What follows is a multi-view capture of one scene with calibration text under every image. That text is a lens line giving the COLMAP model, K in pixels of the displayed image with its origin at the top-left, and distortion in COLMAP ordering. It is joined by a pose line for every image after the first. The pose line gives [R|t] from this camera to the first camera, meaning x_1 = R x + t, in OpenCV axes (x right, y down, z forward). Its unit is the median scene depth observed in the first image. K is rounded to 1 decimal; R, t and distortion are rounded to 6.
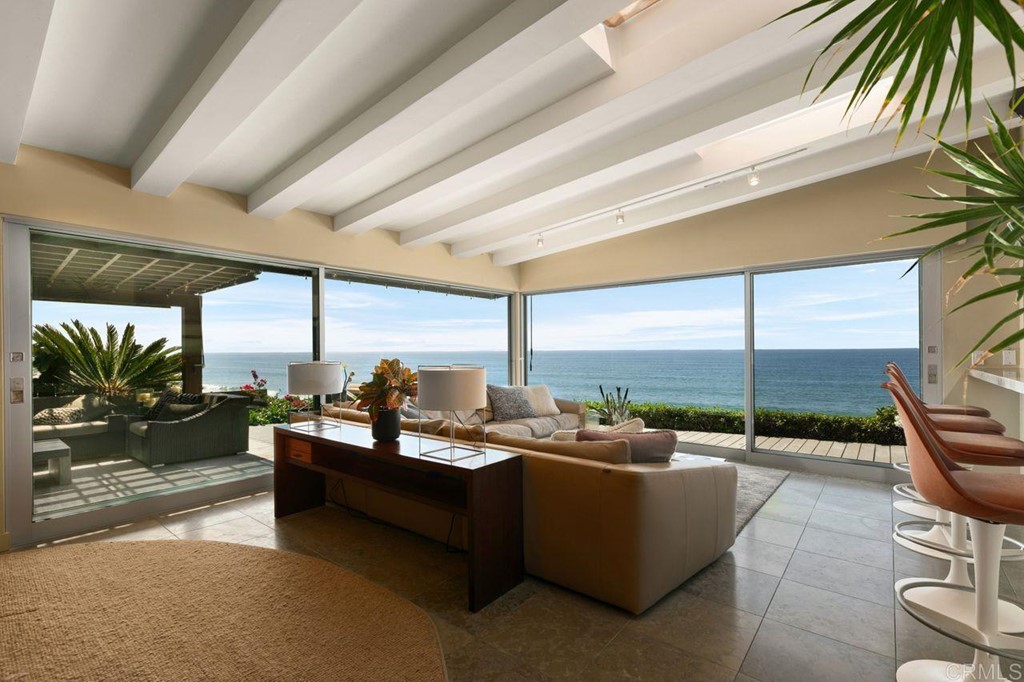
lens RADIAL K [[475.2, 0, 509.5], [0, 475.2, 347.8], [0, 0, 1]] dist [0.002503, 0.000249]
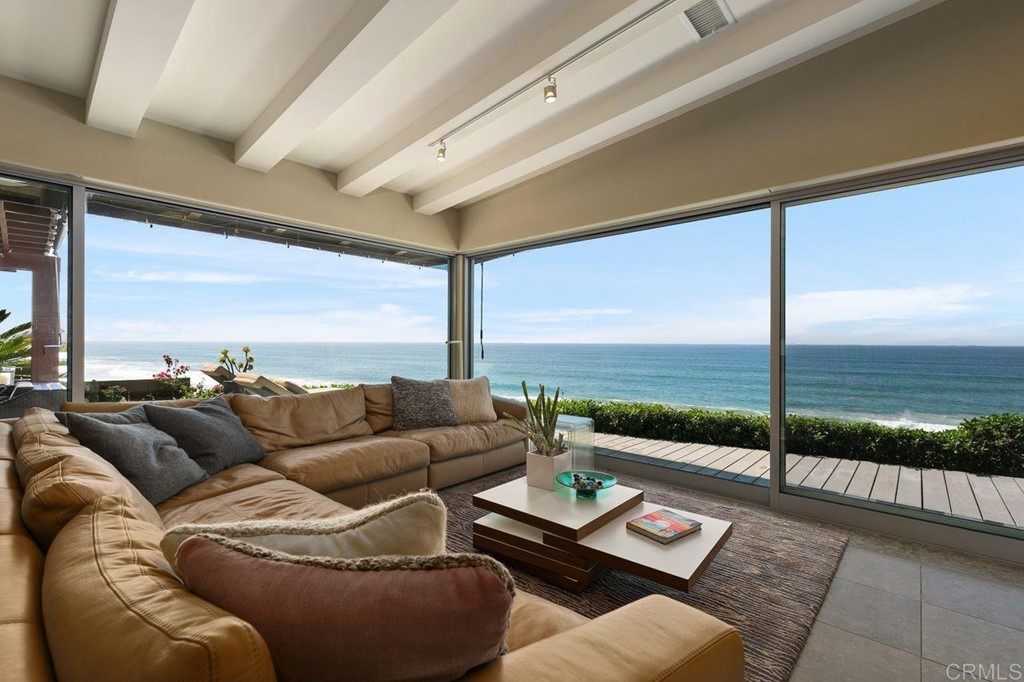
lens RADIAL K [[460.9, 0, 512.0], [0, 460.9, 341.0], [0, 0, 1]] dist [0.031576, -0.000126]
pose [[0.998765, 0.013278, -0.047866, 0.139216], [-0.013200, 0.999911, 0.001955, 0.017881], [0.047888, -0.001321, 0.998852, 0.278982]]
